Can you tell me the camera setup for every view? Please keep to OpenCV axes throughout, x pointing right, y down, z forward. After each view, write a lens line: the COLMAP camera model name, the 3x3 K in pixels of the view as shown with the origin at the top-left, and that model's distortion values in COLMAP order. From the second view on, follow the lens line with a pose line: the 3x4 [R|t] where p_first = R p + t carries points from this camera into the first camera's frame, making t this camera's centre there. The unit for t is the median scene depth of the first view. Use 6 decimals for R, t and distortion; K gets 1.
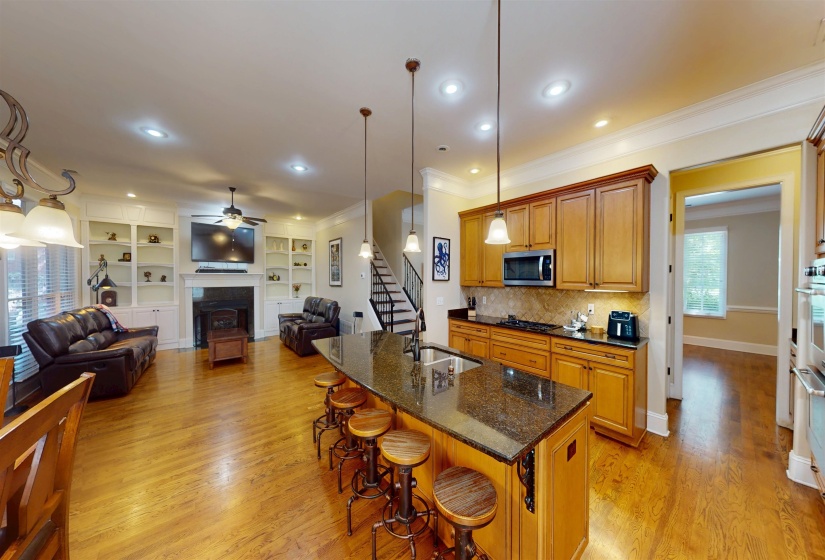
lens RADIAL K [[260.7, 0, 412.5], [0, 260.7, 280.0], [0, 0, 1]] dist [0.000420, 0.000053]
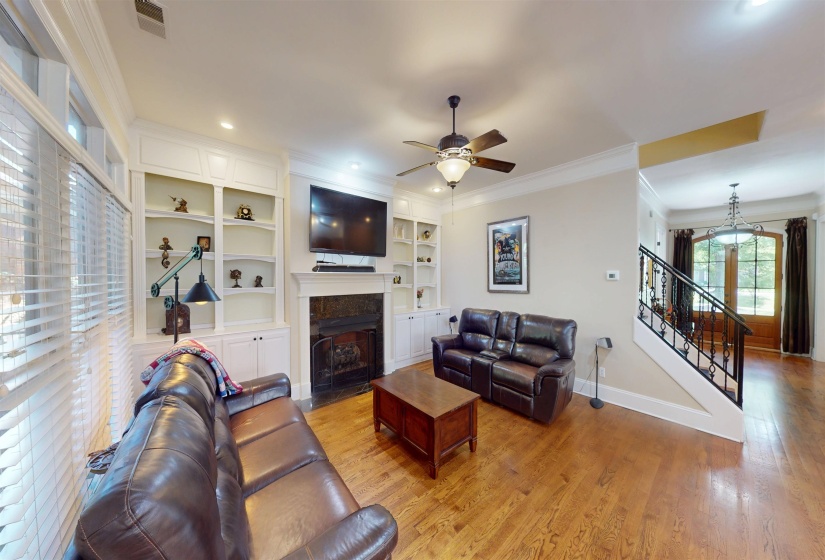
lens RADIAL K [[260.7, 0, 412.5], [0, 260.7, 280.0], [0, 0, 1]] dist [0.000420, 0.000053]
pose [[0.999753, -0.002151, 0.022125, -0.686503], [0.002142, 0.999998, 0.000430, -0.009298], [-0.022126, -0.000383, 0.999755, 0.446225]]
